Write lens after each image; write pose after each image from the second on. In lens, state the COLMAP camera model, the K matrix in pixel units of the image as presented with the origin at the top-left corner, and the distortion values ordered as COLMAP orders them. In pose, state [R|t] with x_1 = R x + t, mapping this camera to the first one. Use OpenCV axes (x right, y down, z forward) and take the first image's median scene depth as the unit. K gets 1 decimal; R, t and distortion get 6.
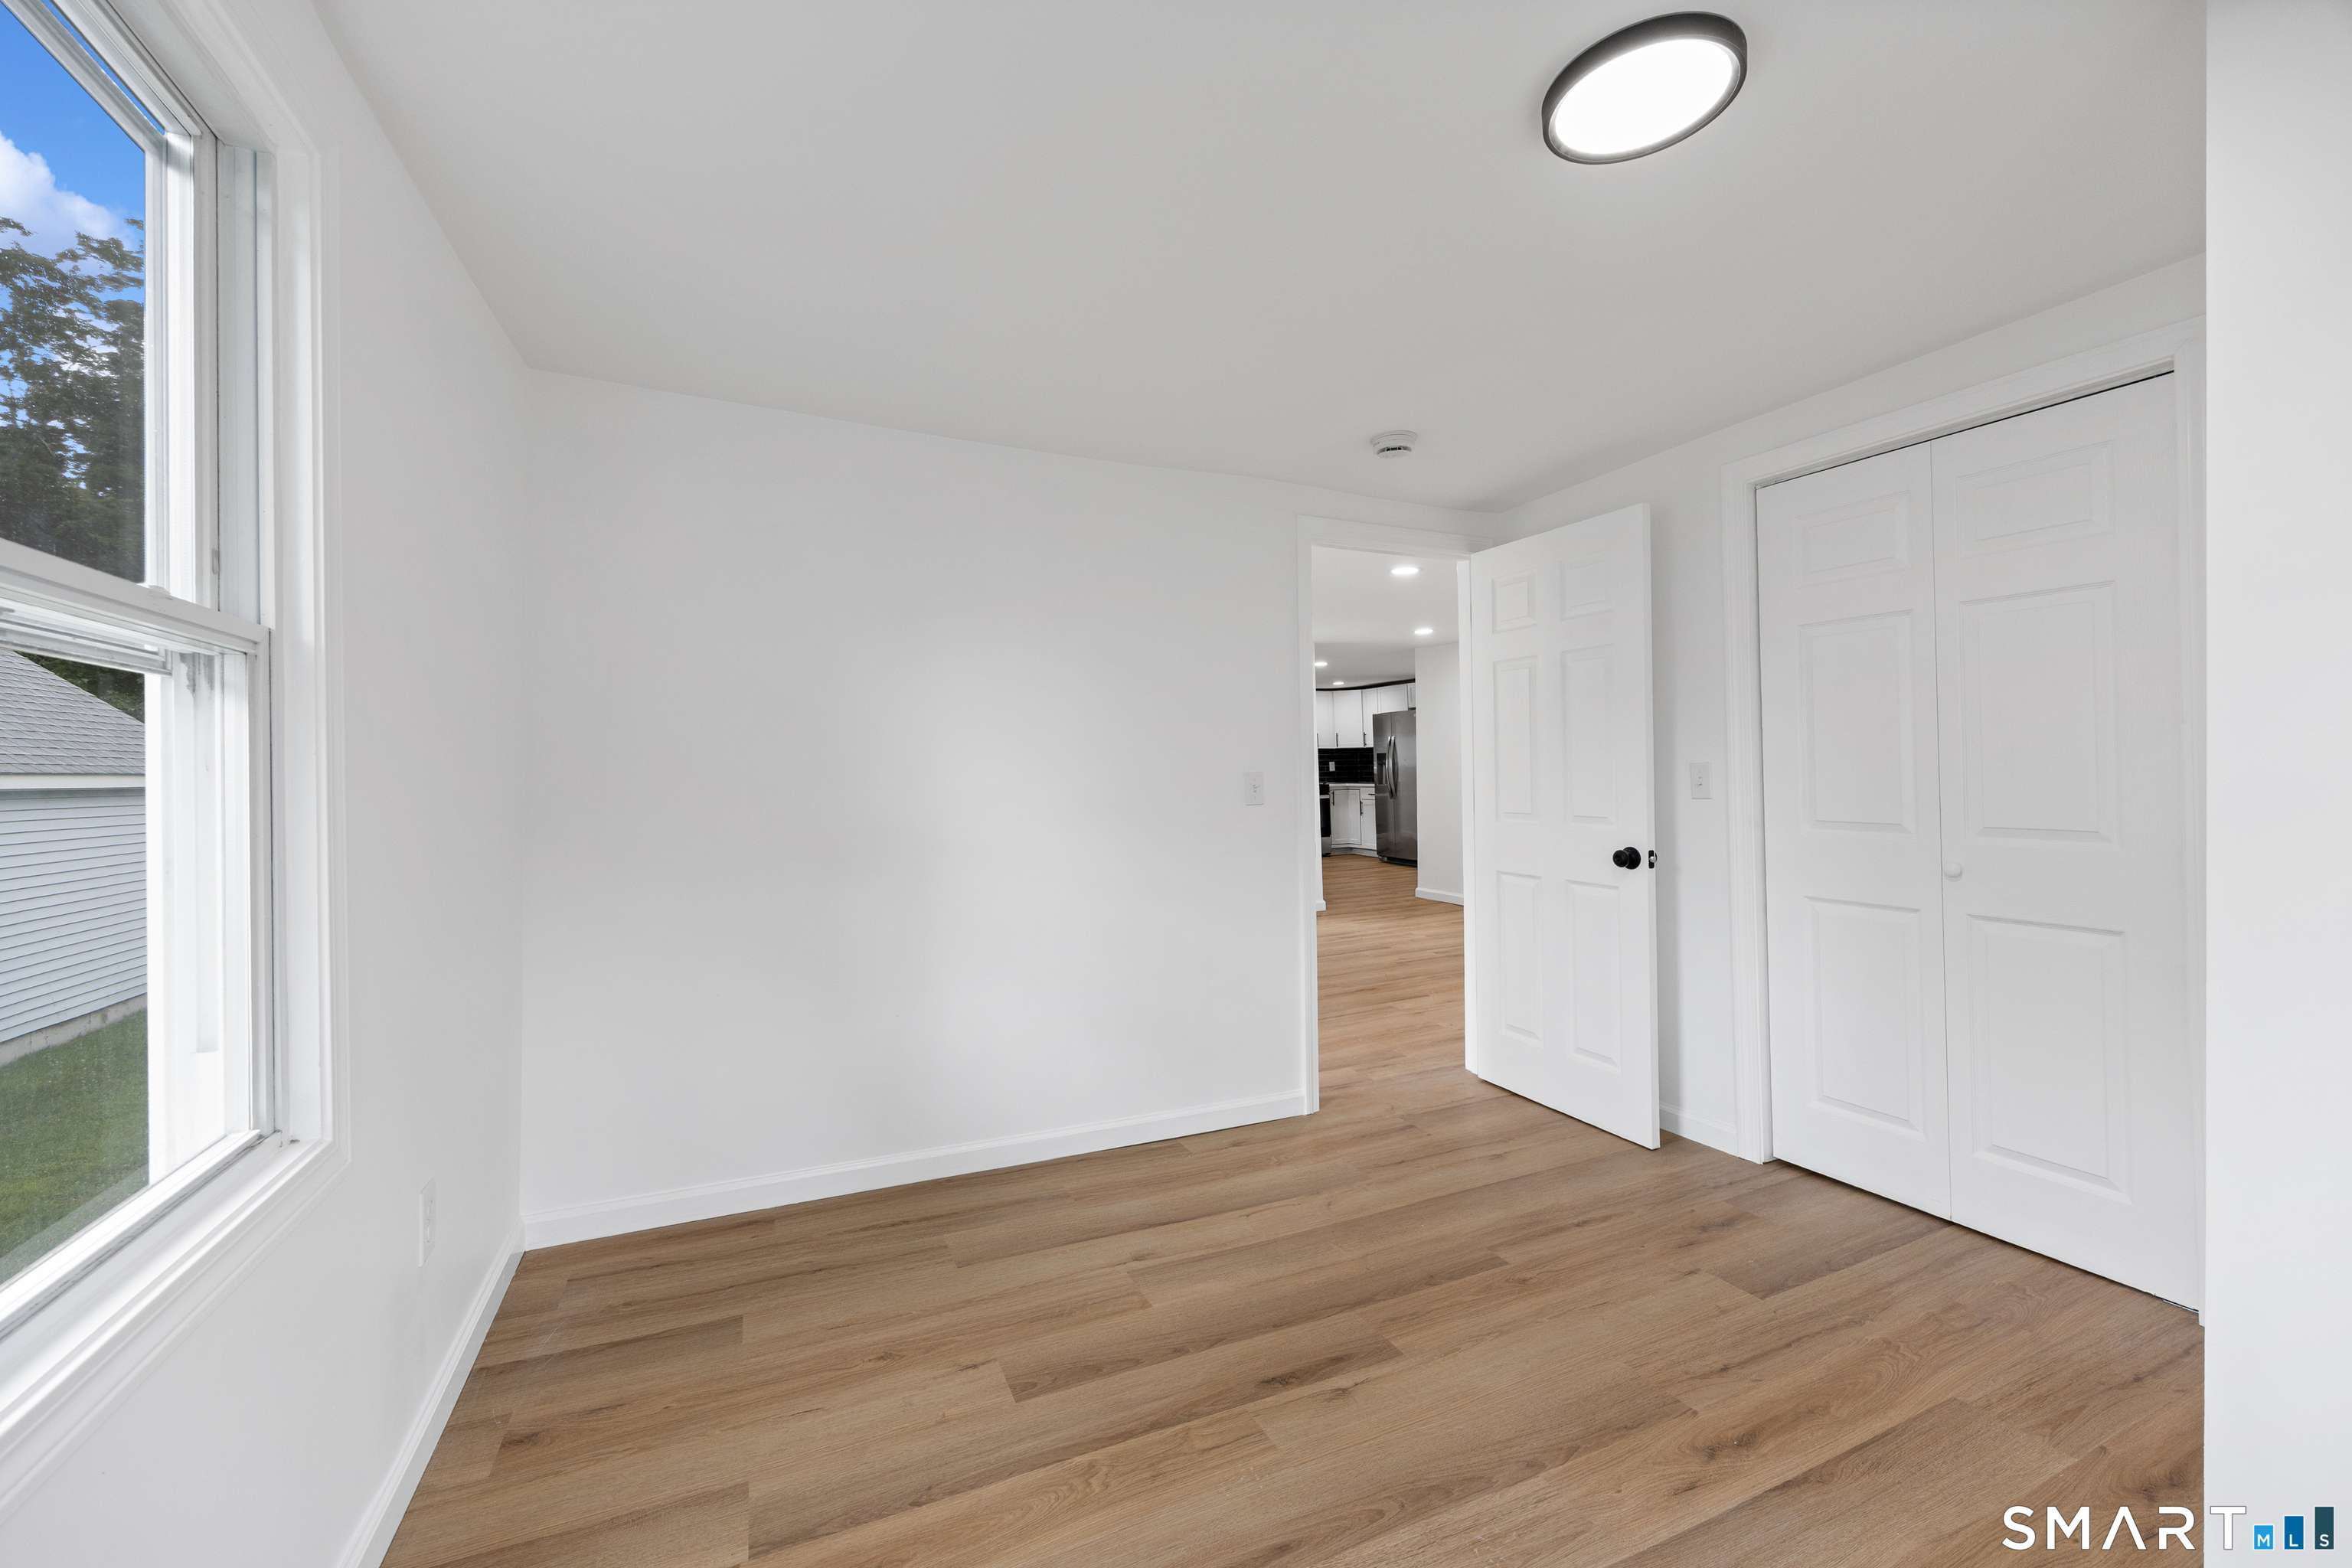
lens RADIAL K [[959.2, 0, 1189.7], [0, 959.2, 750.5], [0, 0, 1]] dist [-0.000442, 0.000009]
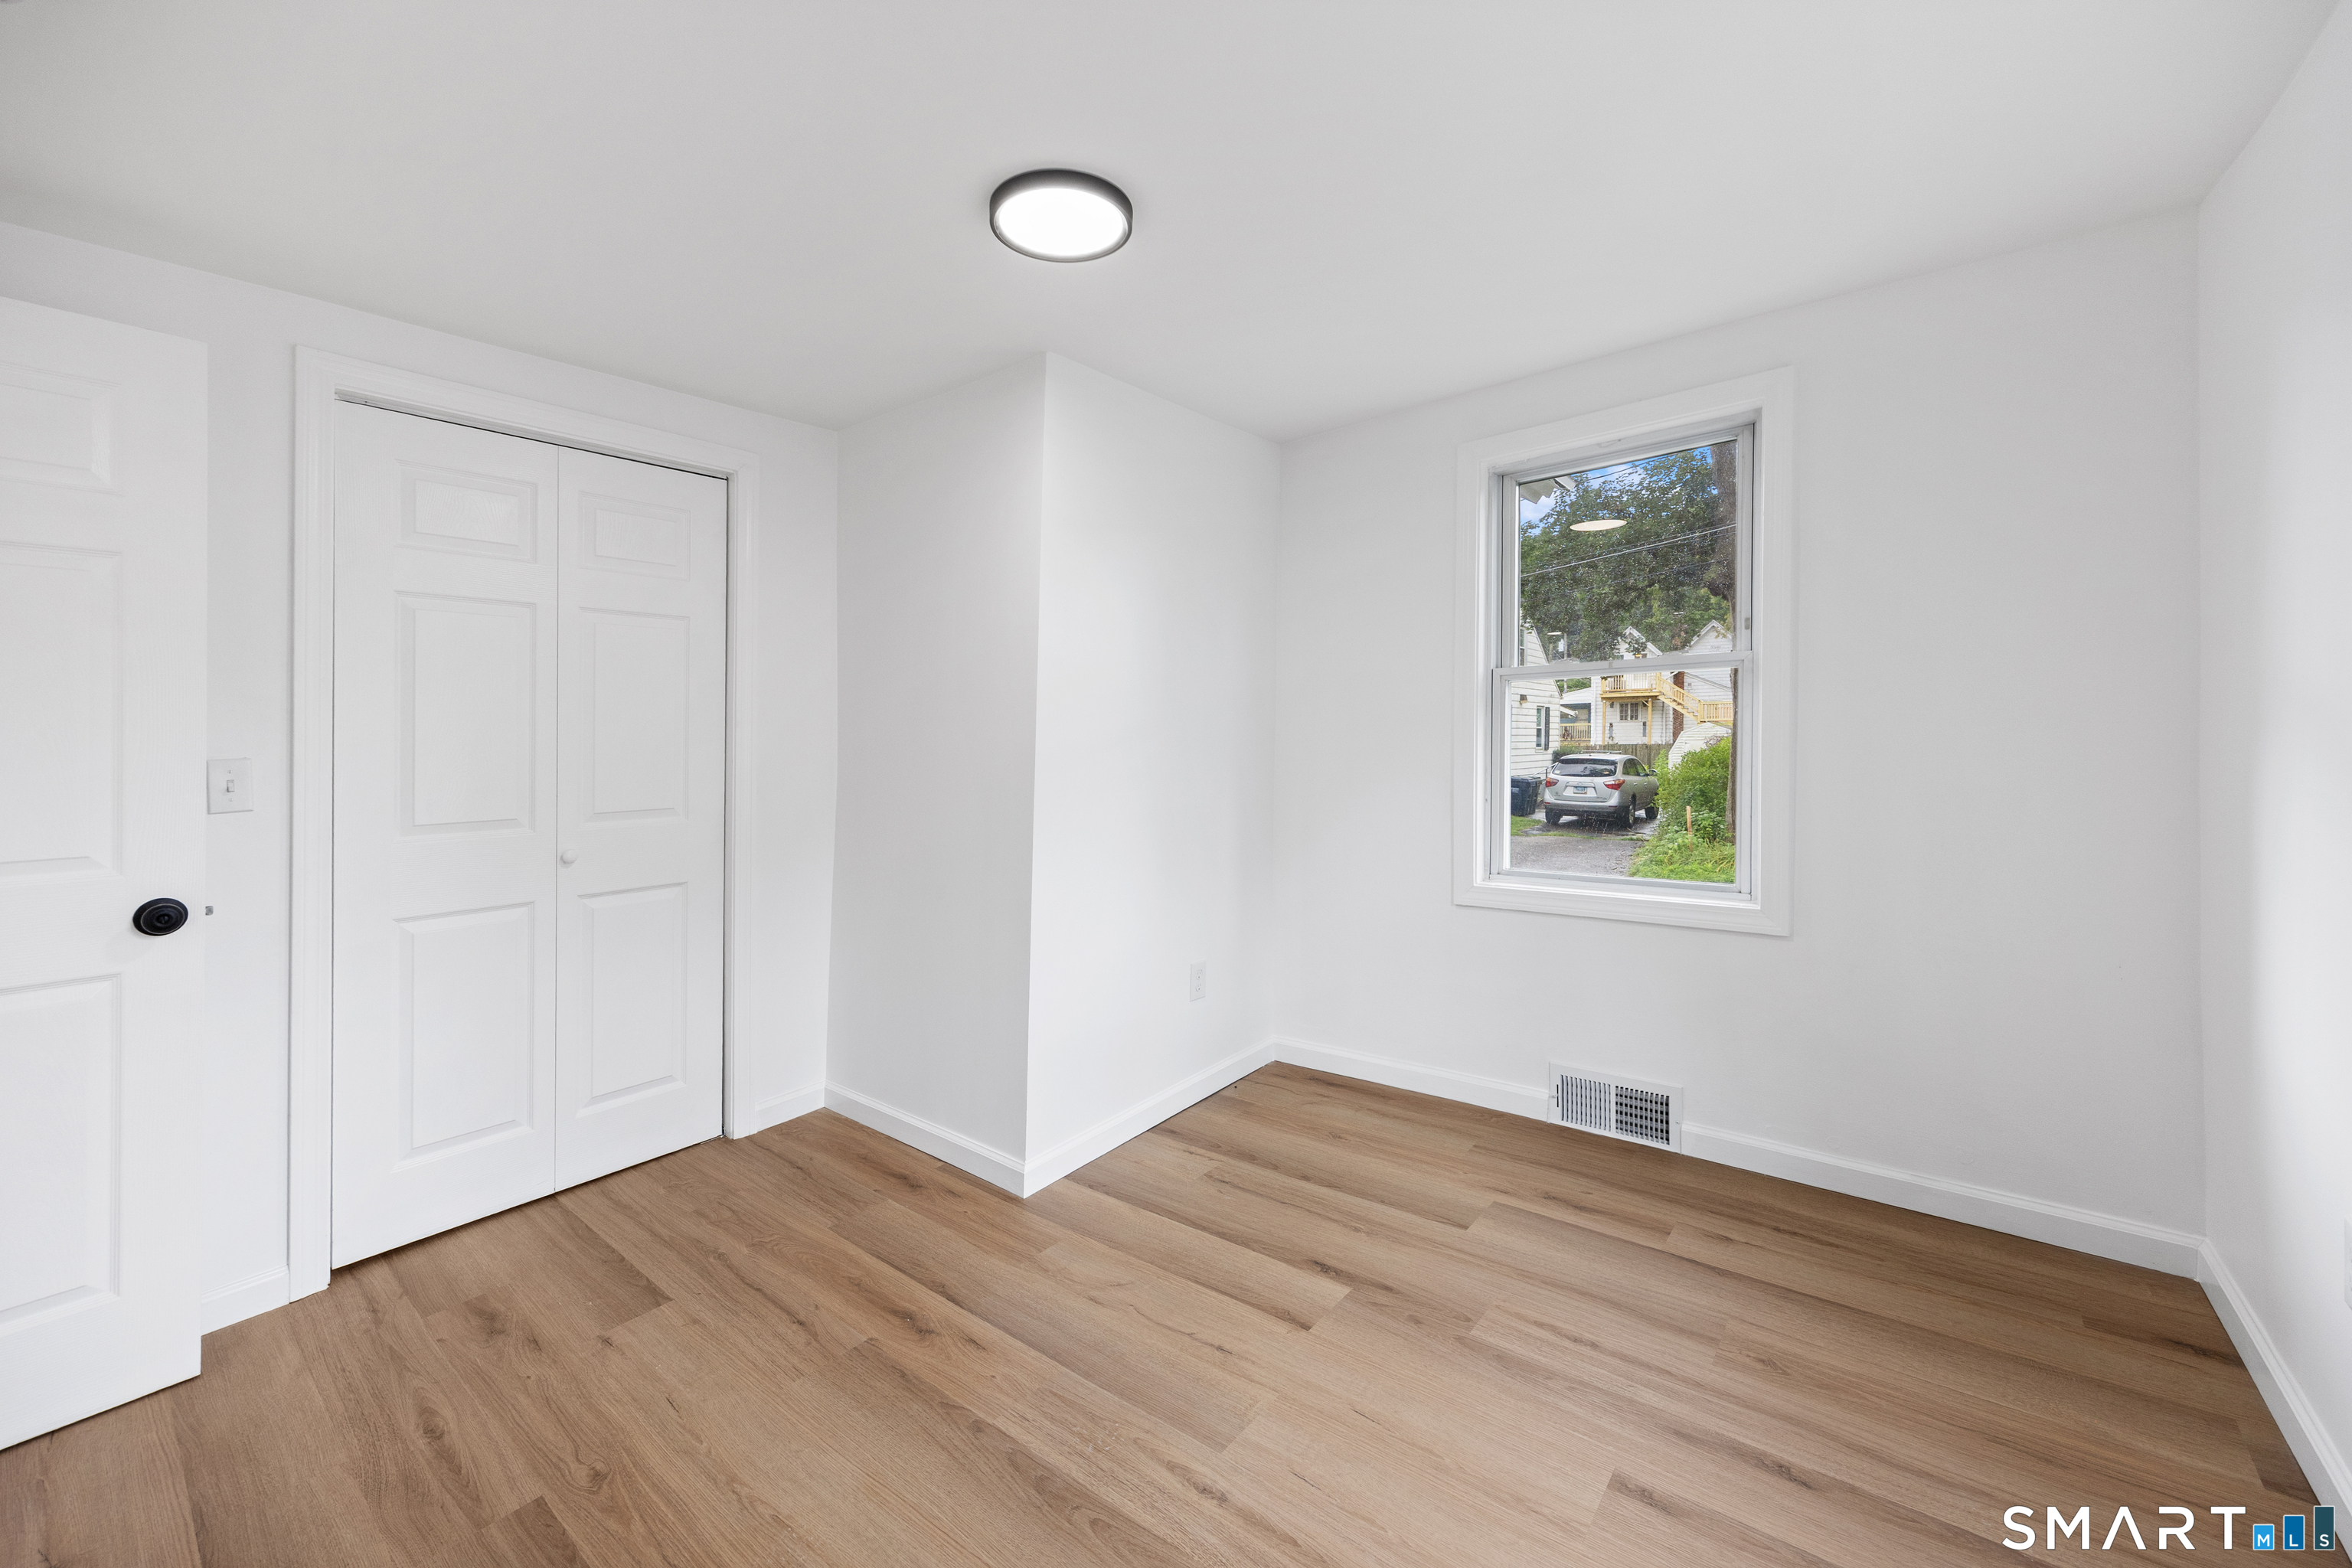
lens RADIAL K [[929.0, 0, 1167.4], [0, 929.0, 747.3], [0, 0, 1]] dist [0.003140, 0.000487]
pose [[-0.432383, 0.020617, 0.901454, -0.547490], [0.012973, 0.999777, -0.016644, 0.036832], [-0.901597, 0.004498, -0.432554, 1.073807]]
